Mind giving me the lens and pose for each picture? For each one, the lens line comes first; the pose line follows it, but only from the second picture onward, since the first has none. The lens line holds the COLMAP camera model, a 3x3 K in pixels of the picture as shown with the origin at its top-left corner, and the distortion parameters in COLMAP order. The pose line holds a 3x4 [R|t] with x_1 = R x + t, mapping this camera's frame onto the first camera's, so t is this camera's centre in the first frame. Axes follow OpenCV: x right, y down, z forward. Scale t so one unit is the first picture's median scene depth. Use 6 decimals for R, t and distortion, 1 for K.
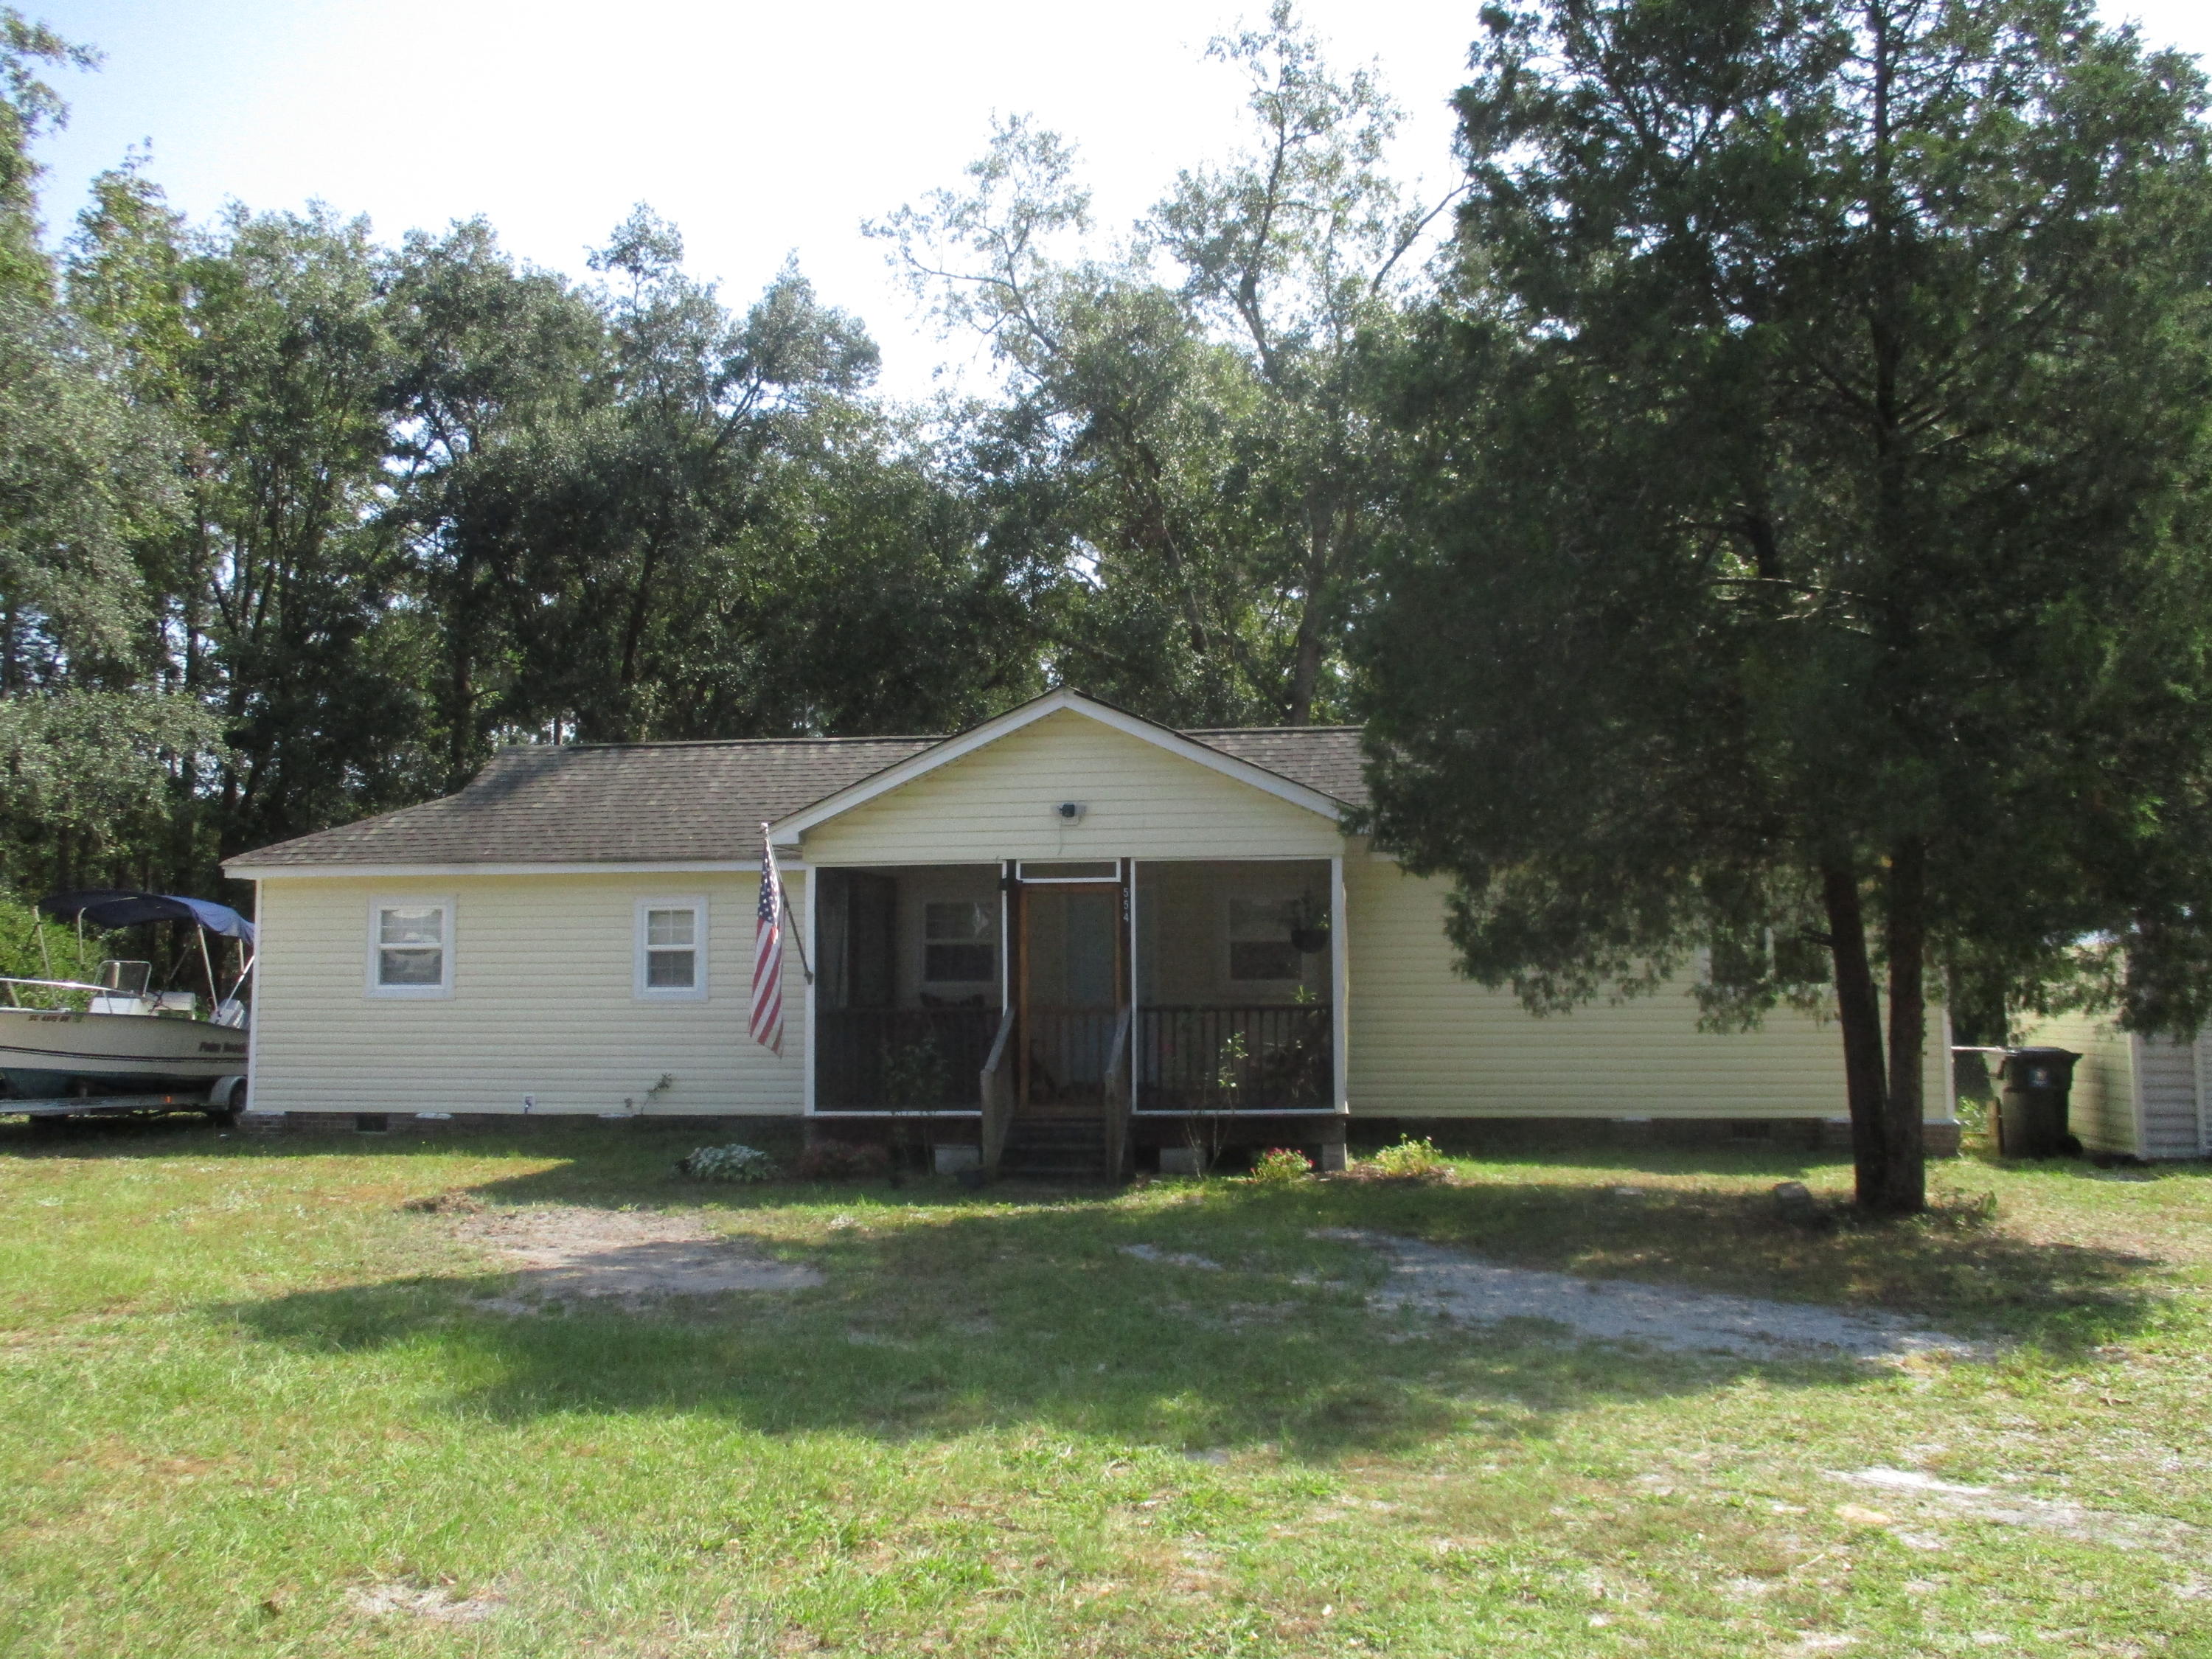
lens RADIAL K [[1813.8, 0, 1073.3], [0, 1813.8, 816.7], [0, 0, 1]] dist [-0.030115, 0.005023]
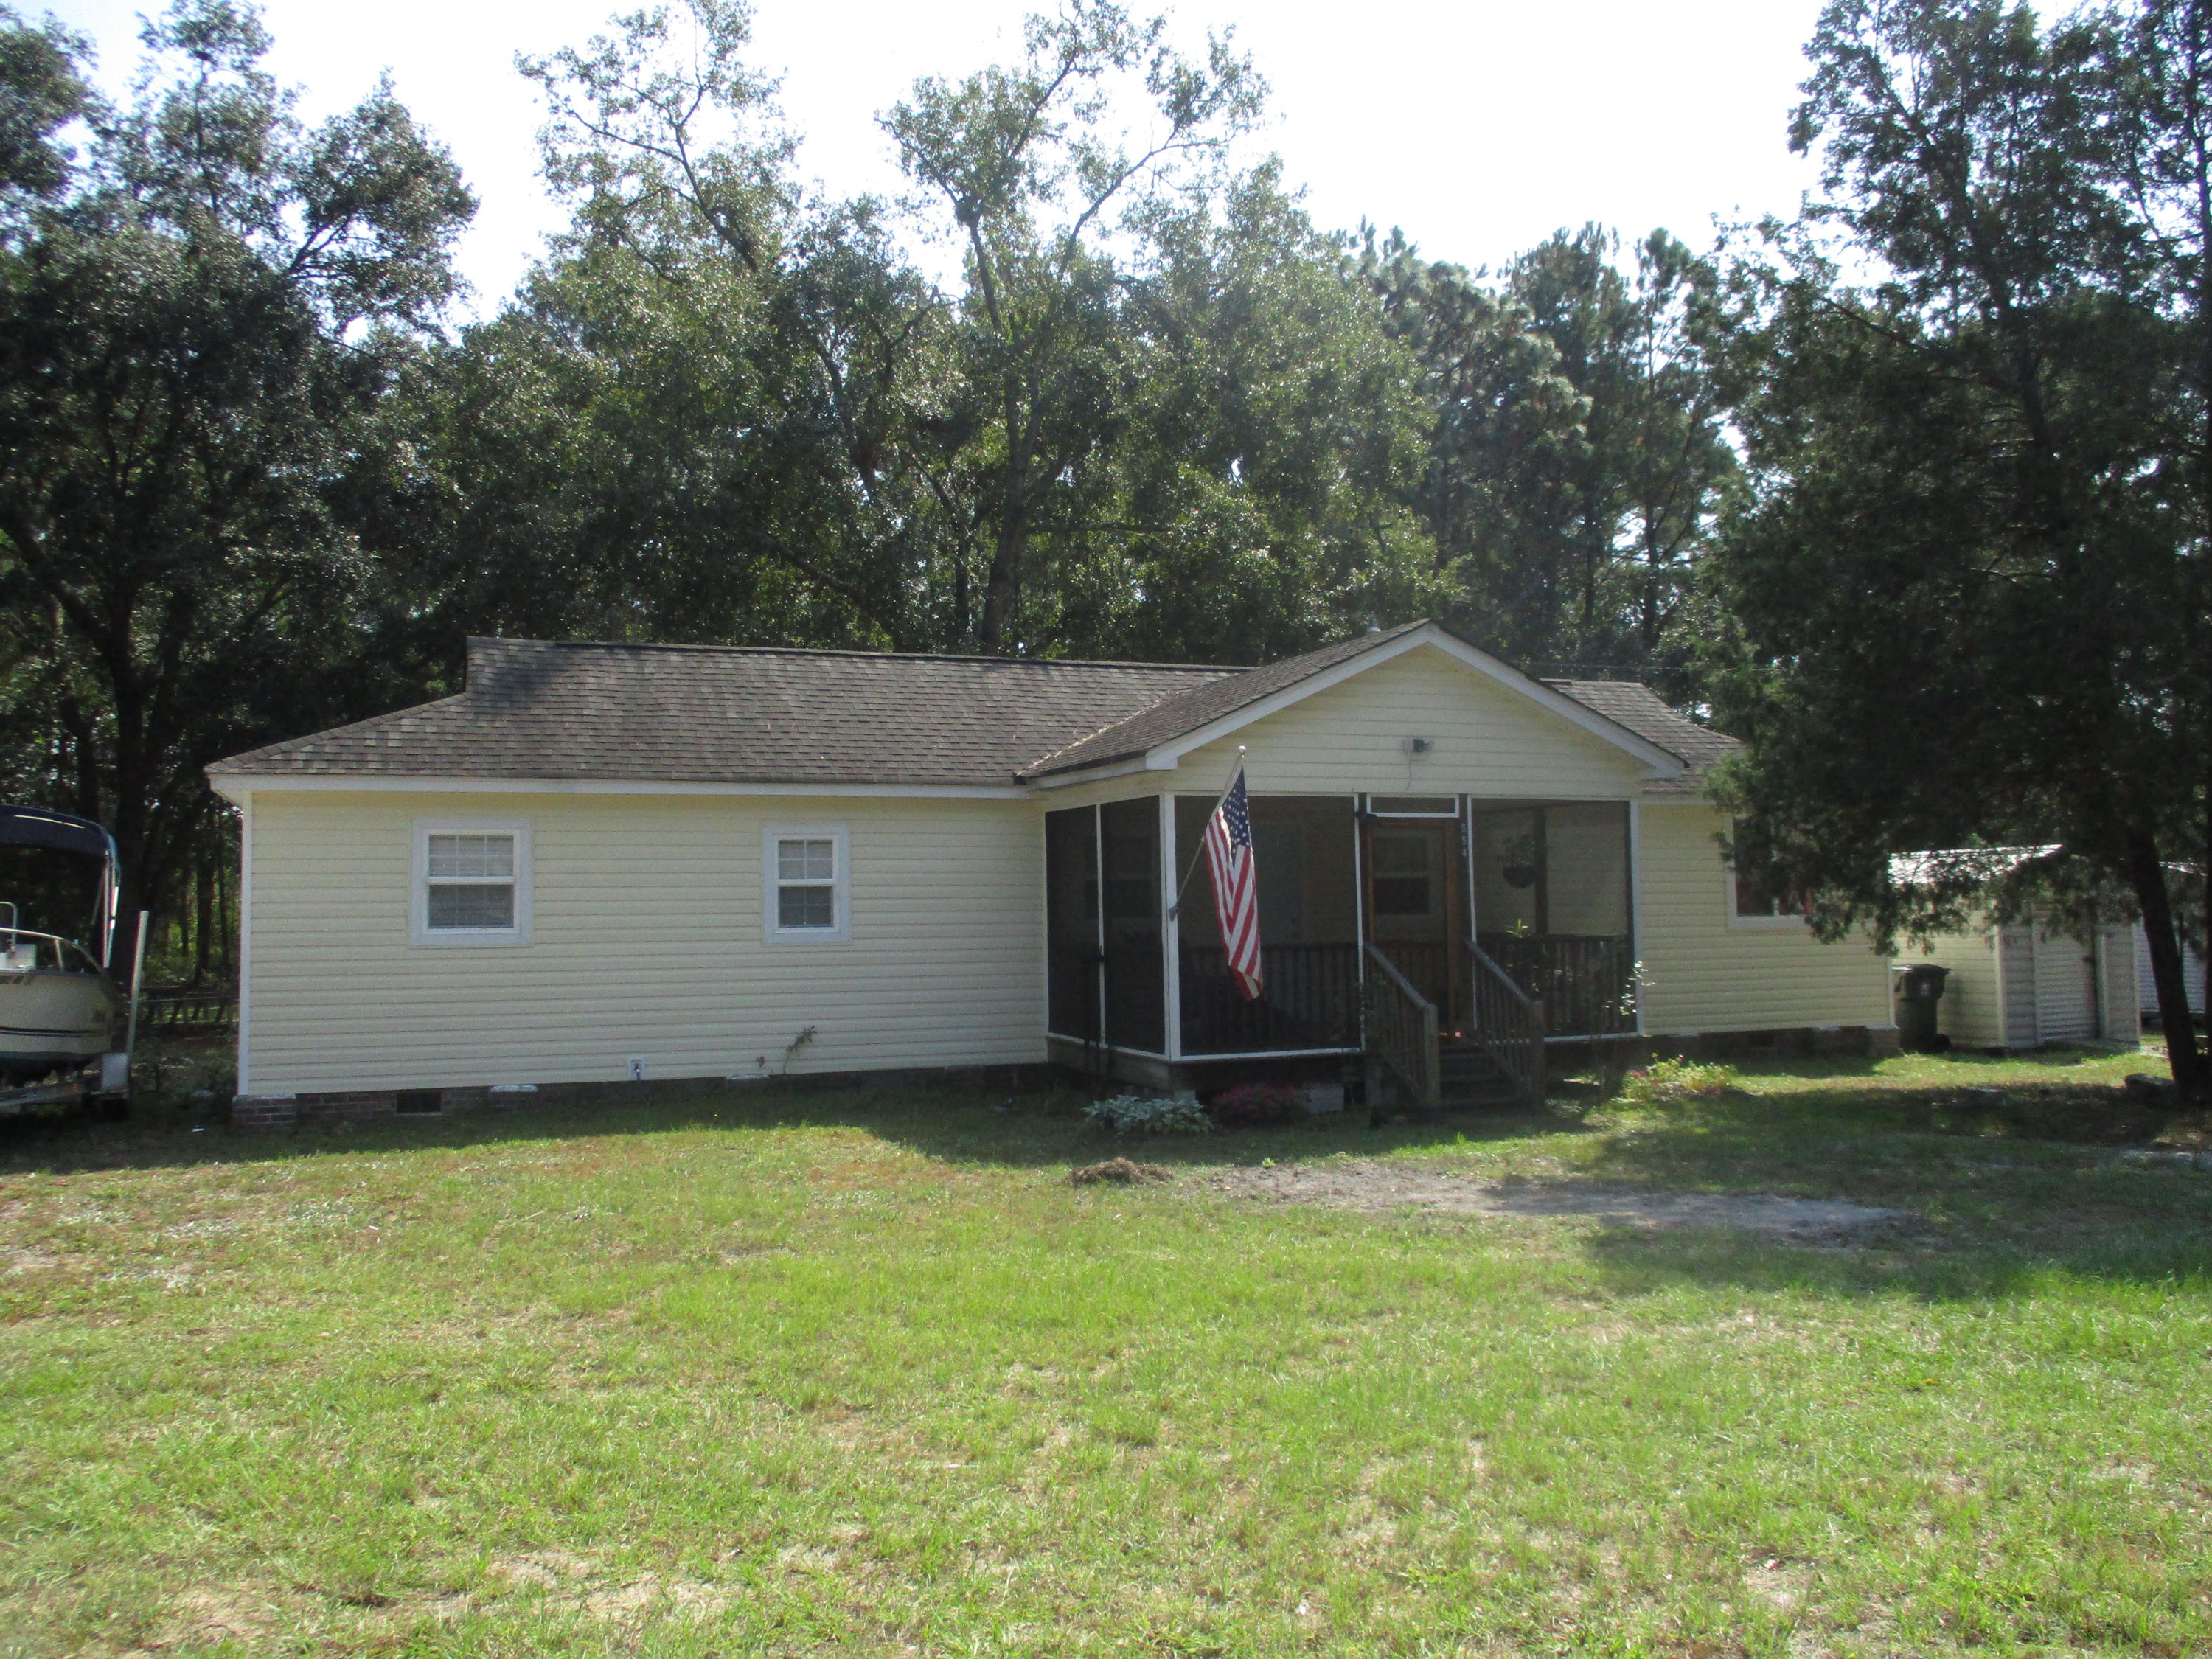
lens RADIAL K [[1813.8, 0, 1073.3], [0, 1813.8, 816.7], [0, 0, 1]] dist [-0.030115, 0.005023]
pose [[0.886515, 0.016515, 0.462405, -0.517227], [-0.032944, 0.999079, 0.027477, 0.012060], [-0.461525, -0.039593, 0.886243, 0.165168]]
